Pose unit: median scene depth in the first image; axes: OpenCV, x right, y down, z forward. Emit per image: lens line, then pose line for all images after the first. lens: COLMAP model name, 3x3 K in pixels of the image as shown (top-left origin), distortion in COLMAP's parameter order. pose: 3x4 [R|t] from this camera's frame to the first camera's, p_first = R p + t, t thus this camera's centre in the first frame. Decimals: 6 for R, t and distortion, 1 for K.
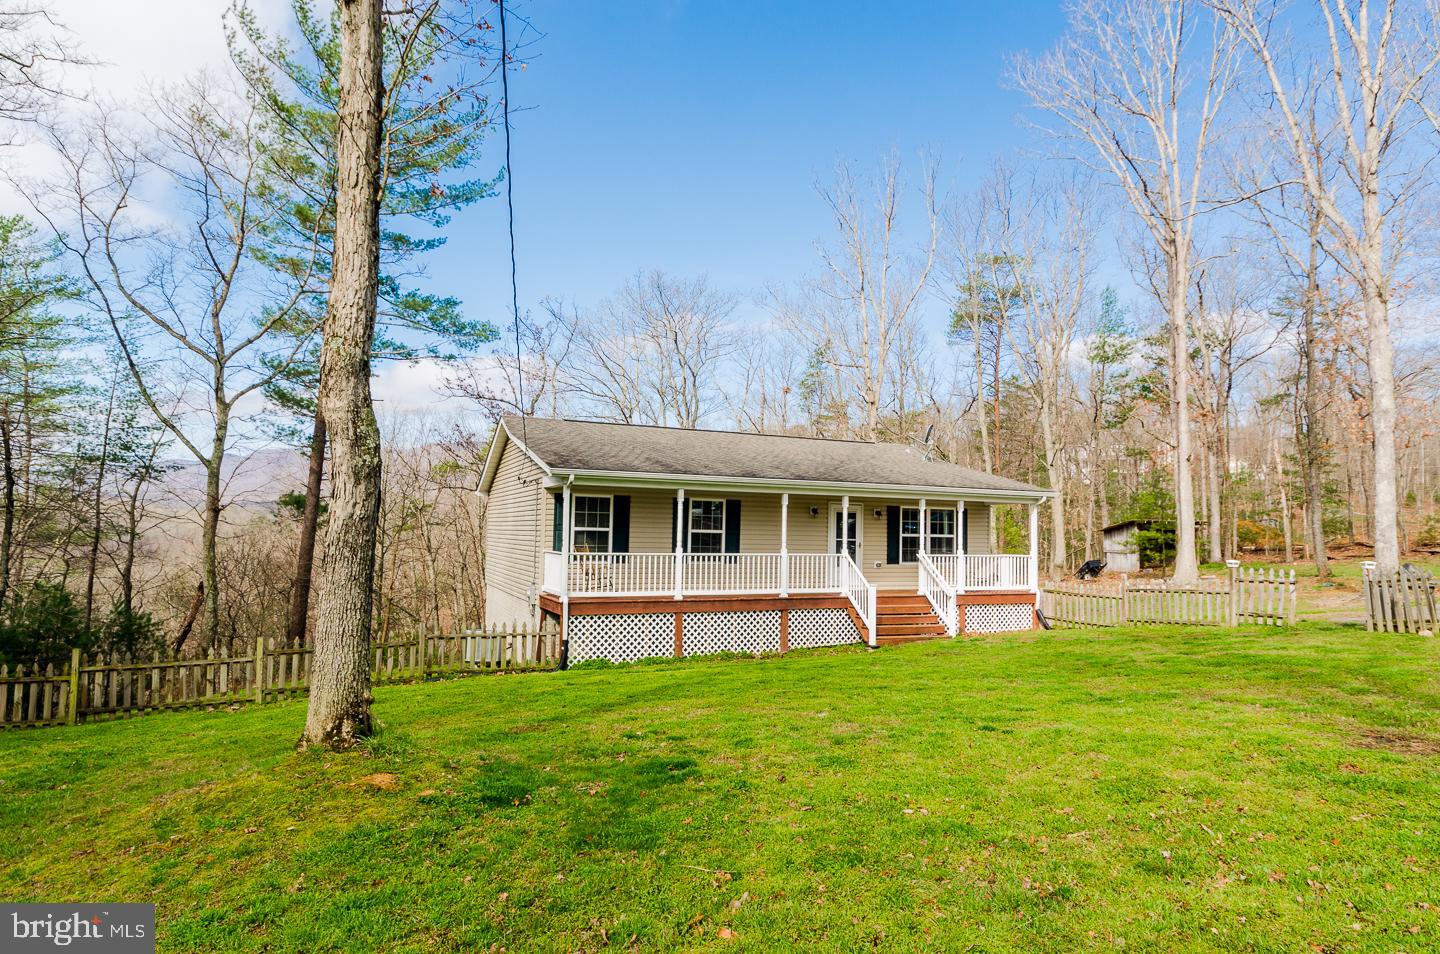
lens RADIAL K [[854.9, 0, 718.5], [0, 854.9, 484.6], [0, 0, 1]] dist [-0.005309, -0.001449]
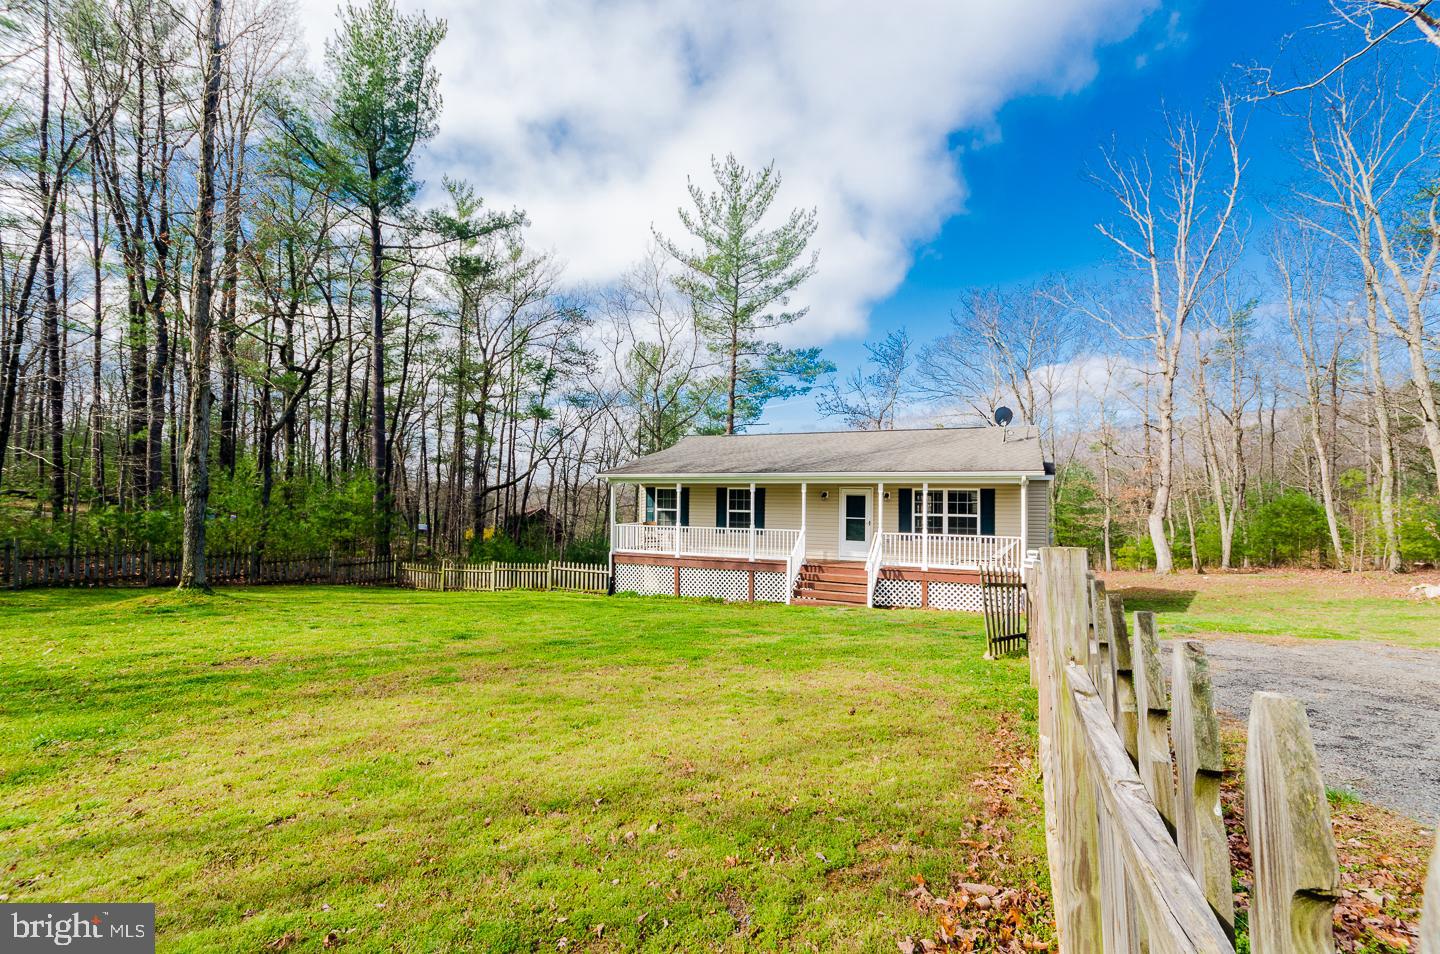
lens RADIAL K [[638.5, 0, 722.5], [0, 638.5, 473.4], [0, 0, 1]] dist [-0.002634, -0.000069]
pose [[0.642606, -0.038946, -0.765206, 0.734381], [0.047746, 0.998802, -0.010739, 0.002463], [0.764708, -0.029635, 0.643696, 0.290976]]
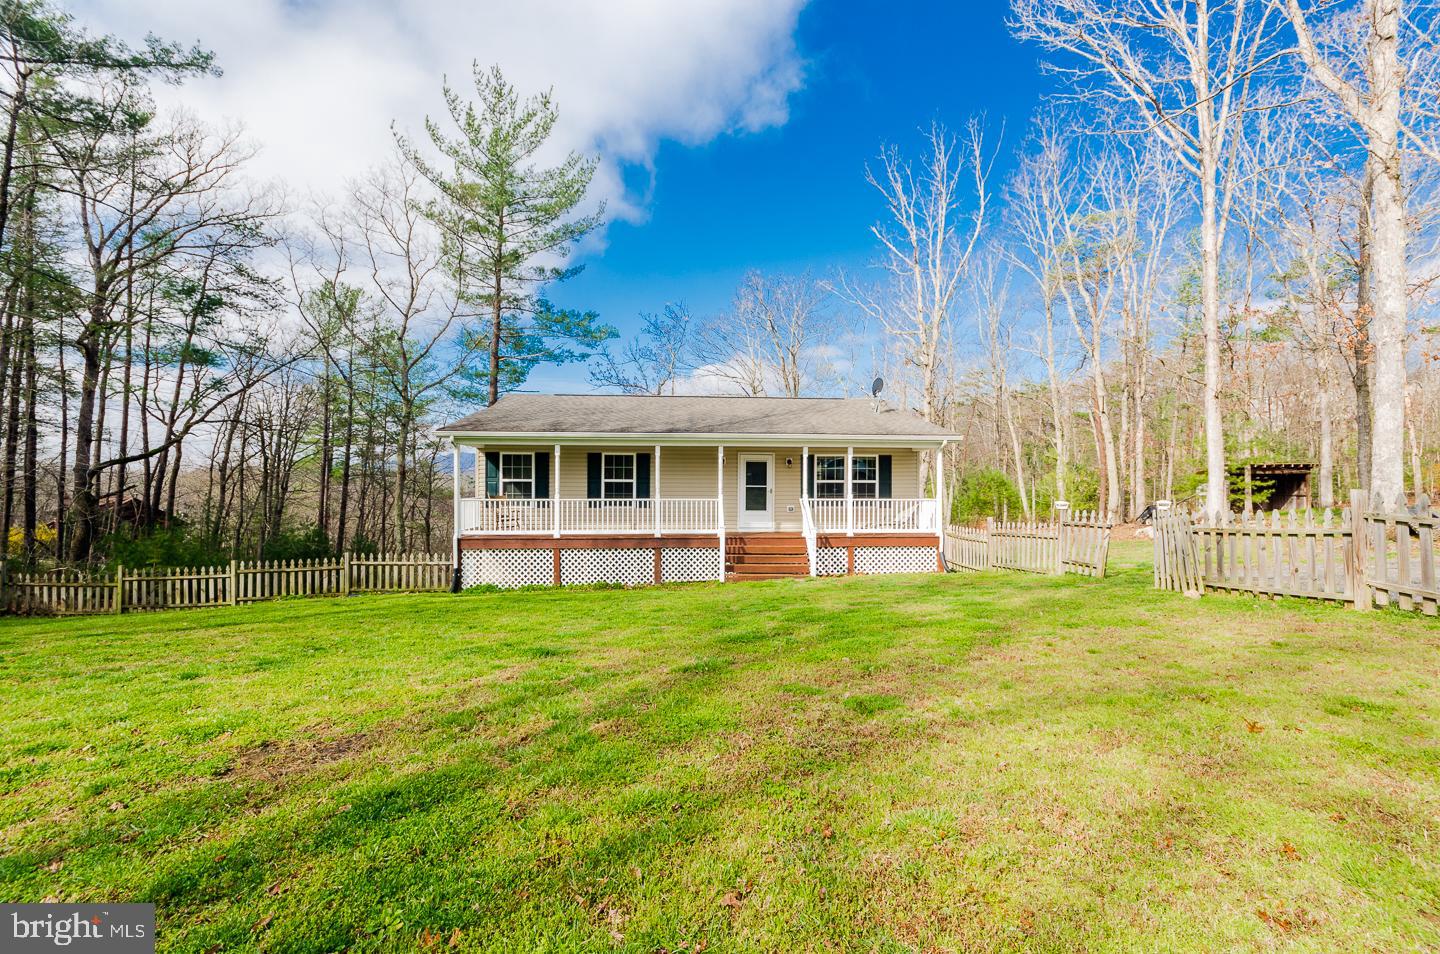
lens RADIAL K [[634.4, 0, 724.5], [0, 634.4, 483.0], [0, 0, 1]] dist [0.002181, 0.000344]
pose [[0.934929, -0.014865, -0.354524, 0.414582], [0.034014, 0.998275, 0.047845, 0.019769], [0.353201, -0.056790, 0.933822, 0.218518]]
